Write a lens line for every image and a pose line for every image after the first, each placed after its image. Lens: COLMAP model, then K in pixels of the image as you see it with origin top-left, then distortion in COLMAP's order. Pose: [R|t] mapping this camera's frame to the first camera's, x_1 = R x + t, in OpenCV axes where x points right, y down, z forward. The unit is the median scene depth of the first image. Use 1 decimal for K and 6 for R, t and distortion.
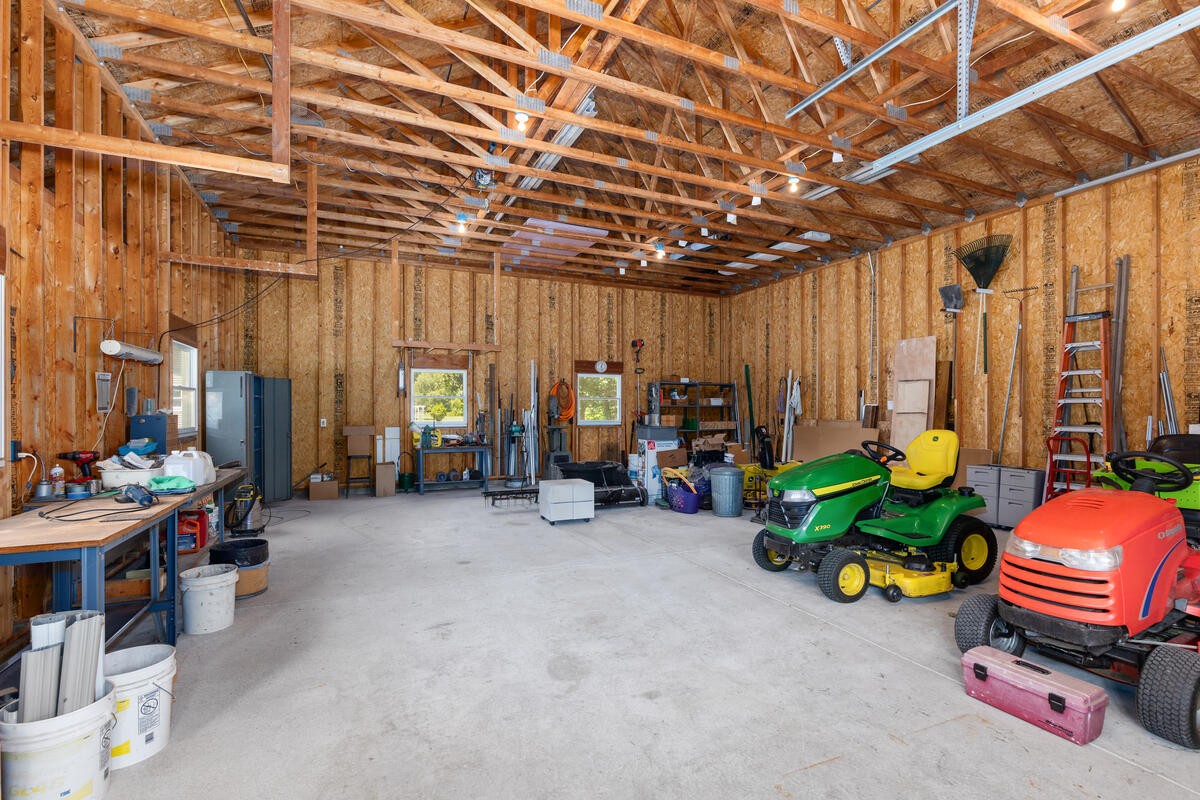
lens RADIAL K [[542.6, 0, 613.6], [0, 542.6, 402.2], [0, 0, 1]] dist [0.004310, 0.000533]
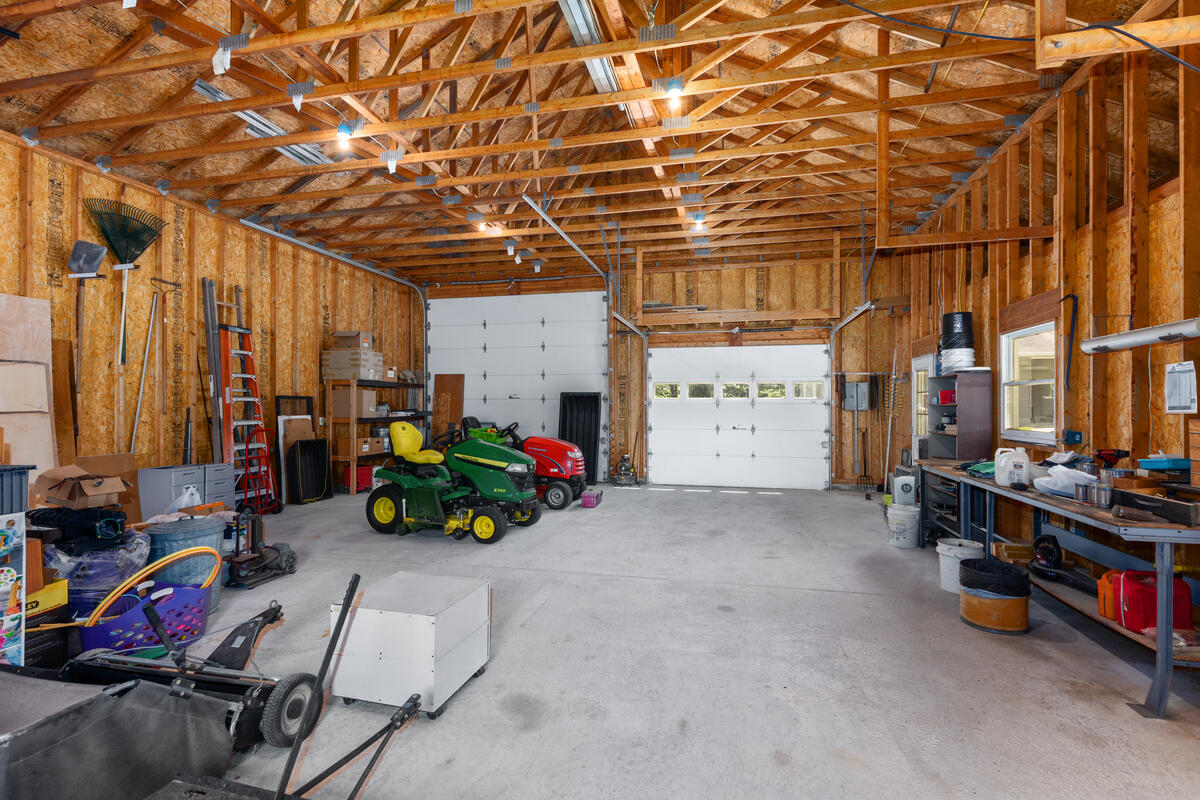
lens RADIAL K [[542.6, 0, 613.6], [0, 542.6, 402.2], [0, 0, 1]] dist [0.004310, 0.000533]
pose [[-0.787301, 0.004141, 0.616555, -0.561507], [-0.007166, 0.999848, -0.015866, 0.017467], [-0.616527, -0.016910, -0.787152, 1.535685]]
